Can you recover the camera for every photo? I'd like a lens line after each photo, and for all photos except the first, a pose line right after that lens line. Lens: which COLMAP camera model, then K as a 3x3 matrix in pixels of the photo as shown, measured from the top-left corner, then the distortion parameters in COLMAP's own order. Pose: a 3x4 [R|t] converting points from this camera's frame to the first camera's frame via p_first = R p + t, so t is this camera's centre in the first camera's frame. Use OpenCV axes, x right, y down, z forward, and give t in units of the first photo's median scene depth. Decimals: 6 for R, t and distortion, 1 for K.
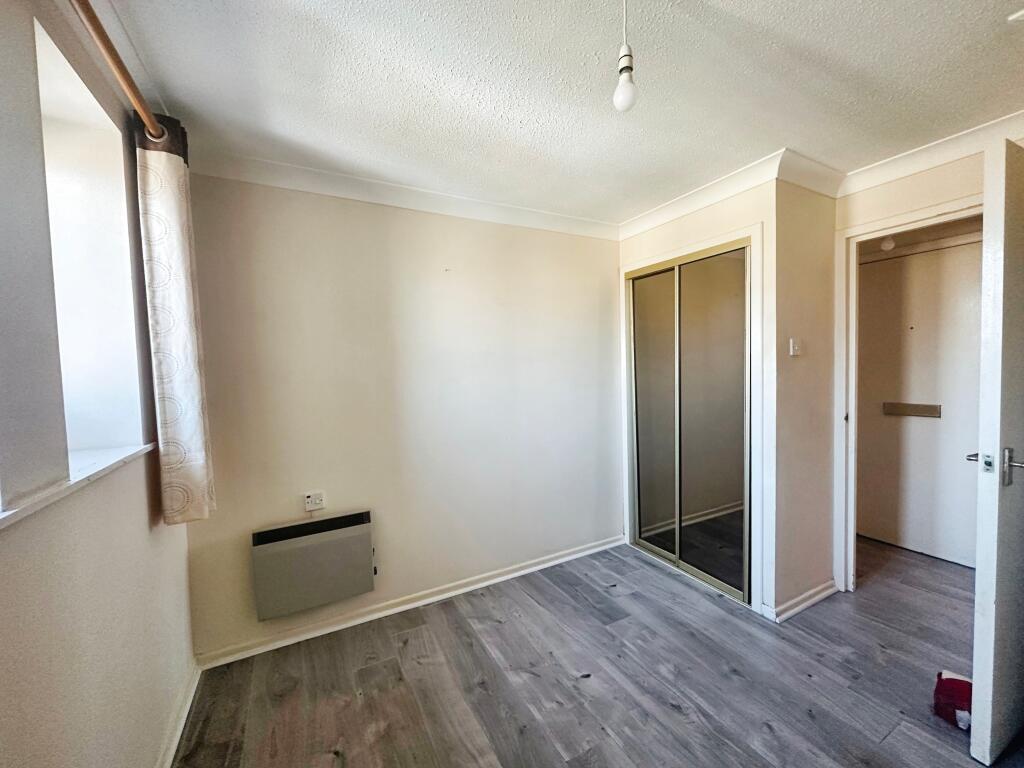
lens RADIAL K [[417.9, 0, 512.0], [0, 417.9, 384.0], [0, 0, 1]] dist [0.000653, -0.000130]
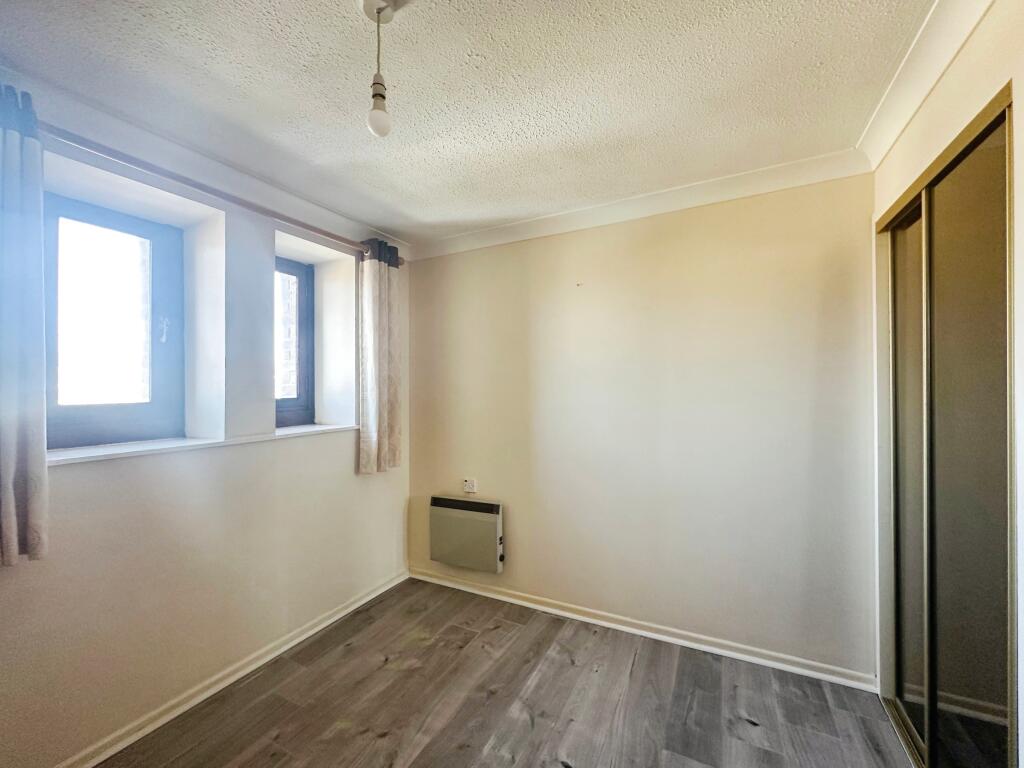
lens RADIAL K [[417.9, 0, 512.0], [0, 417.9, 384.0], [0, 0, 1]] dist [0.000653, -0.000130]
pose [[0.558666, 0.009868, -0.829334, 0.707264], [-0.035047, 0.999317, -0.011719, -0.024674], [0.828652, 0.035613, 0.558630, 0.392661]]
